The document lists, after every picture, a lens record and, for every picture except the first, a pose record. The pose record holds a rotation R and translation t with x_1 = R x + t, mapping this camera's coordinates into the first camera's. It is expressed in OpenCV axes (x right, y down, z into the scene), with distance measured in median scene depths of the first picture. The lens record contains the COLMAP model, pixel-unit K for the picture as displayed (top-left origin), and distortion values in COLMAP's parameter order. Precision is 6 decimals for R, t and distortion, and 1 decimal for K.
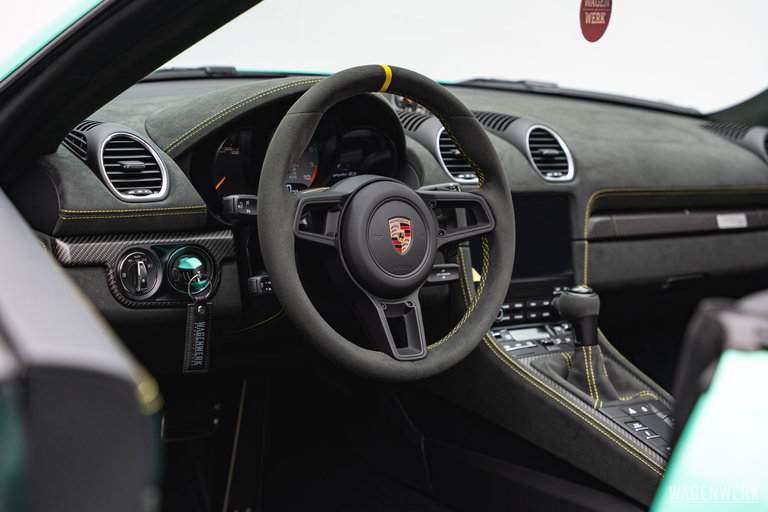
lens RADIAL K [[1562.1, 0, 384.0], [0, 1562.1, 256.0], [0, 0, 1]] dist [0.056082, 0.187418]
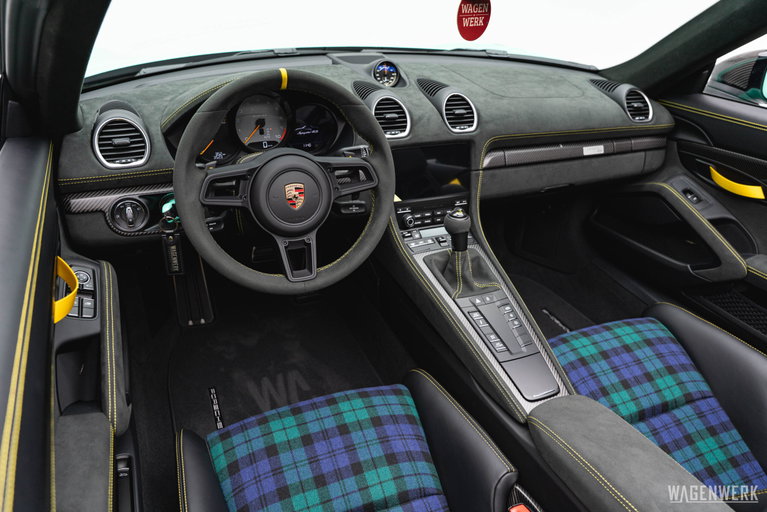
lens RADIAL K [[550.0, 0, 383.5], [0, 550.0, 256.0], [0, 0, 1]] dist [0.001507, 0.000636]
pose [[0.967568, 0.083981, -0.238240, 0.207048], [-0.010370, 0.955530, 0.294712, -0.106880], [0.252396, -0.282684, 0.925411, 0.526873]]
